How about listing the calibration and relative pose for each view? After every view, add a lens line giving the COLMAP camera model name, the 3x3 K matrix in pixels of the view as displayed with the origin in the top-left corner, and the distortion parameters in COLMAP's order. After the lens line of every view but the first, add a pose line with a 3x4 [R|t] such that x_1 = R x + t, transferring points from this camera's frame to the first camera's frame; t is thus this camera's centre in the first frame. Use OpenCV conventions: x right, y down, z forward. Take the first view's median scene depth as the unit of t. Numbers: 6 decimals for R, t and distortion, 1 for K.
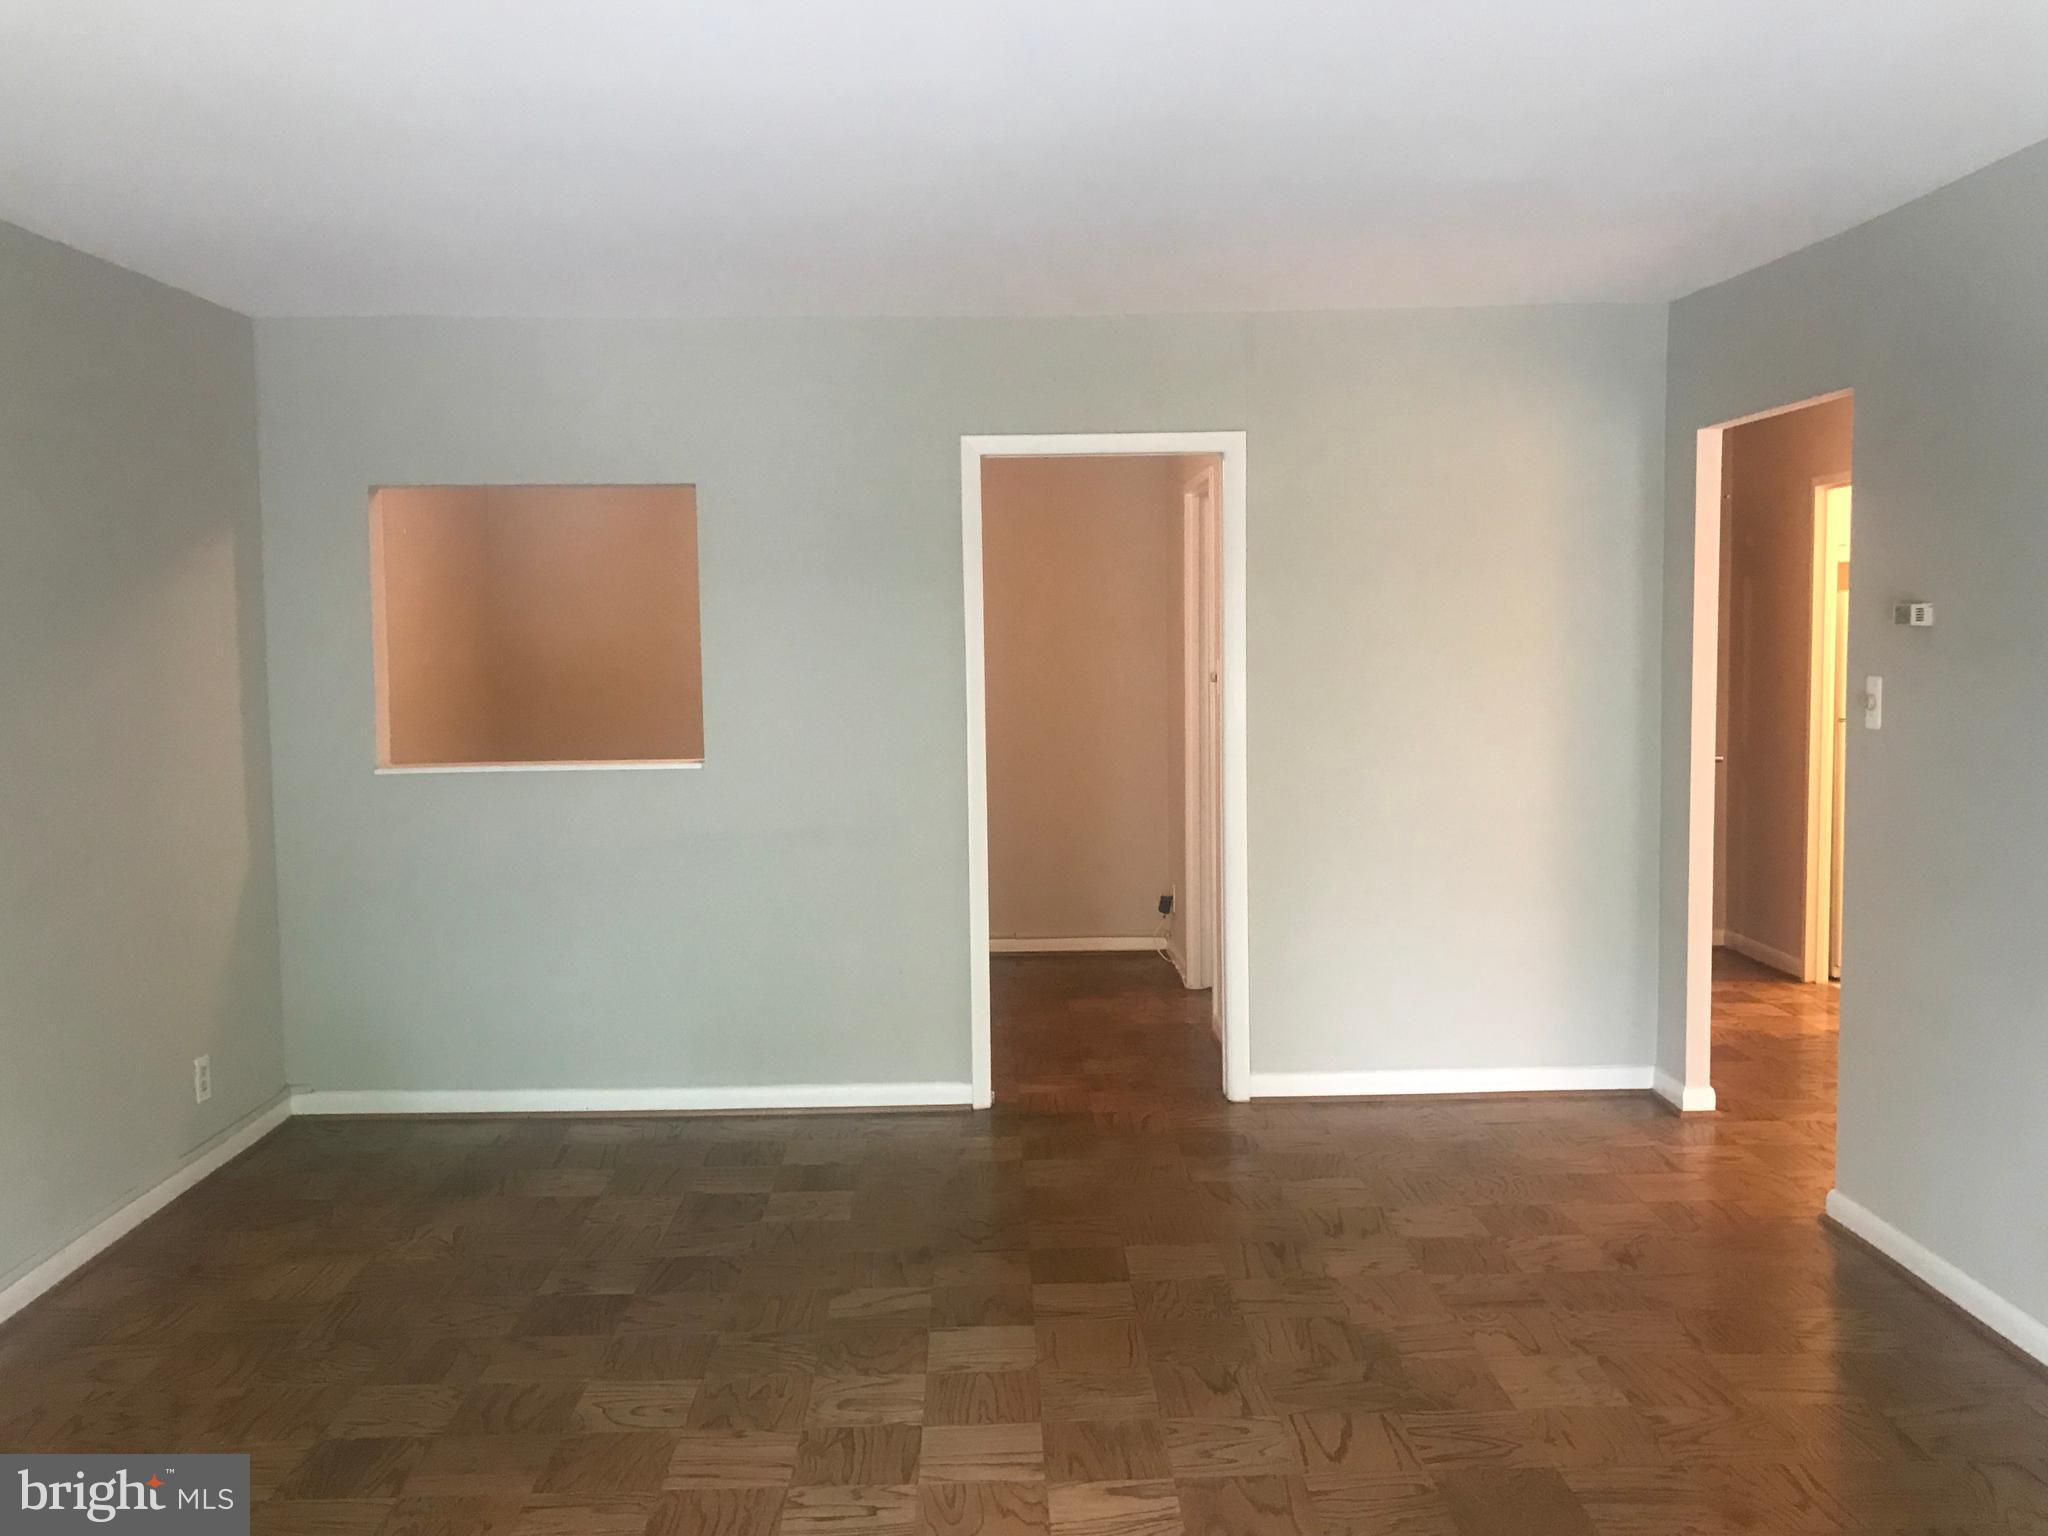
lens RADIAL K [[1673.2, 0, 1027.1], [0, 1673.2, 747.4], [0, 0, 1]] dist [0.001494, -0.008353]
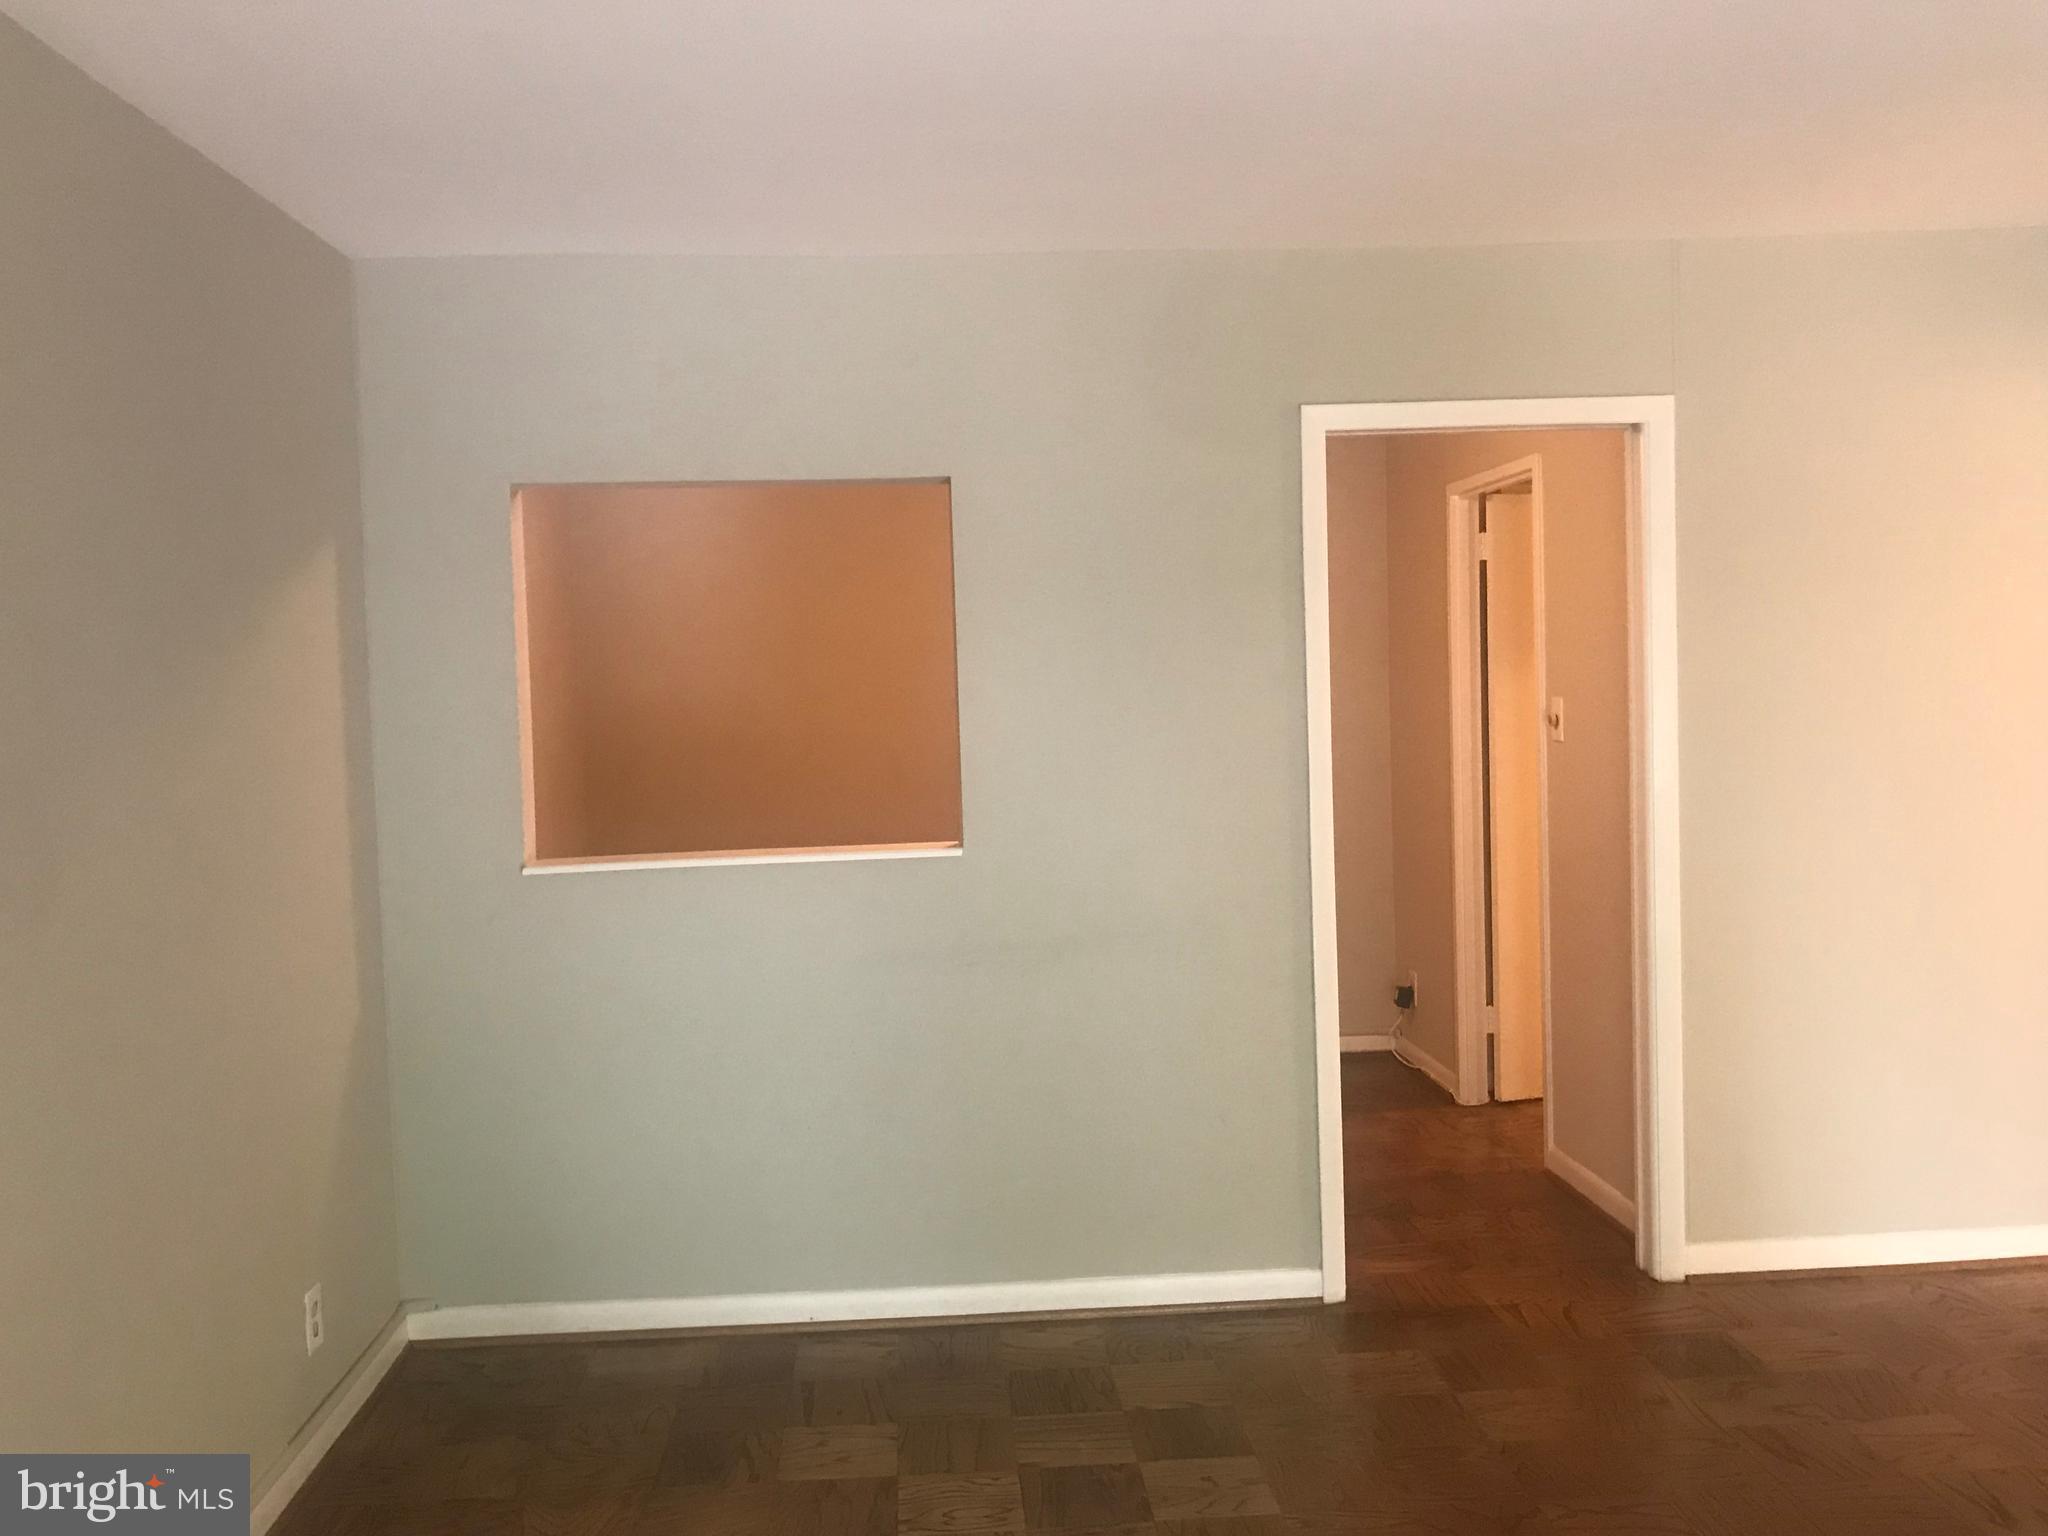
lens RADIAL K [[1702.2, 0, 1024.0], [0, 1702.2, 768.0], [0, 0, 1]] dist [0.008256, -0.004058]
pose [[0.999425, -0.021174, 0.026500, -0.186171], [0.021644, 0.999611, -0.017575, -0.013235], [-0.026117, 0.018139, 0.999494, 0.241701]]
